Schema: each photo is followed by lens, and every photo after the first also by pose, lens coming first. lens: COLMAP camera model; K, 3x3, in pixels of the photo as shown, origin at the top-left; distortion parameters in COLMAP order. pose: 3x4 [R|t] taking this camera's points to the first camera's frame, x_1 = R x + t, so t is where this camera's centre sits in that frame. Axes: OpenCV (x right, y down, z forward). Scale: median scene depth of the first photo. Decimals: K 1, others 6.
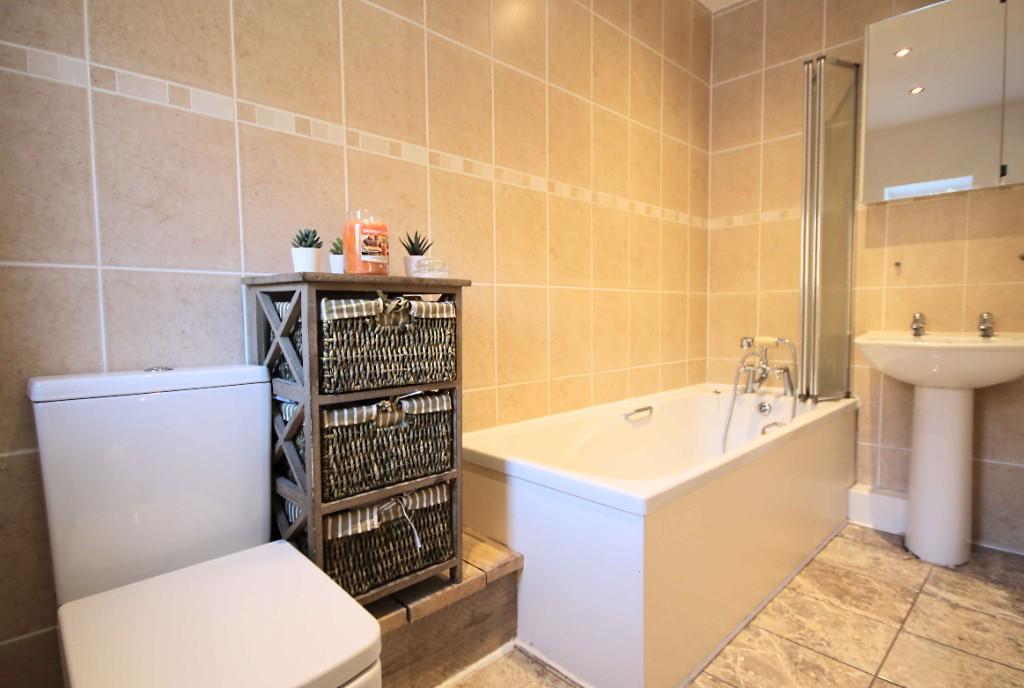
lens RADIAL K [[529.8, 0, 513.3], [0, 529.8, 342.3], [0, 0, 1]] dist [-0.001802, -0.000274]
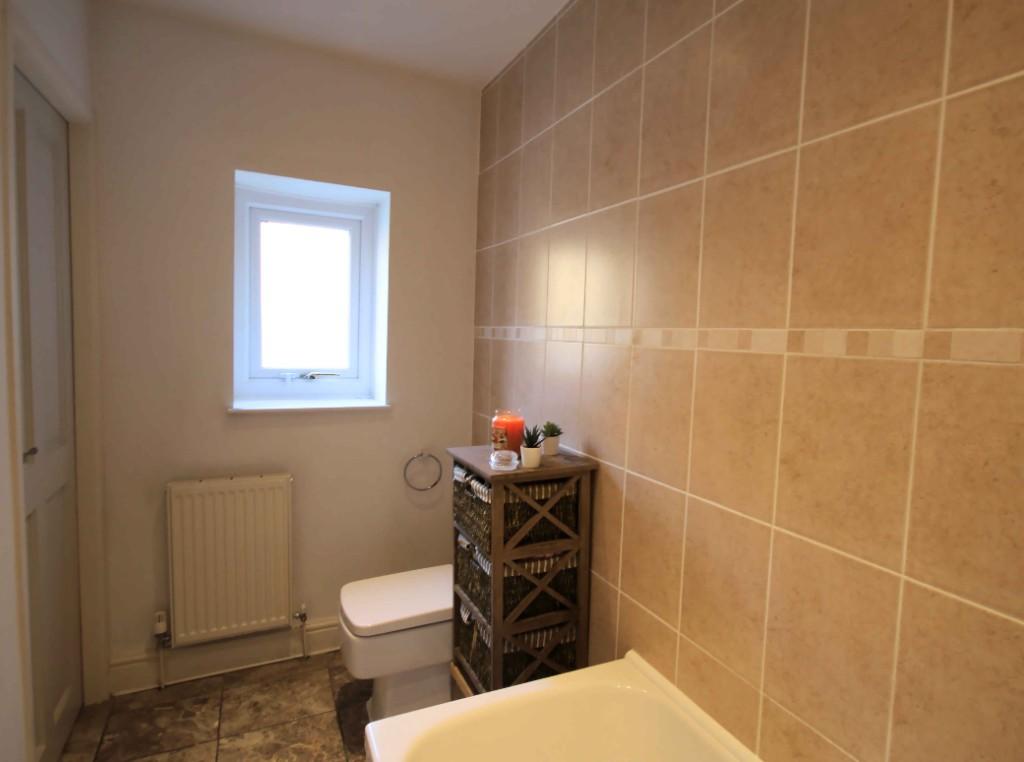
lens RADIAL K [[553.3, 0, 512.7], [0, 553.3, 382.0], [0, 0, 1]] dist [-0.001878, -0.000074]
pose [[-0.310809, 0.063540, -0.948346, 0.685811], [-0.078286, 0.992661, 0.092166, -0.287812], [0.947243, 0.102889, -0.303554, 0.923695]]
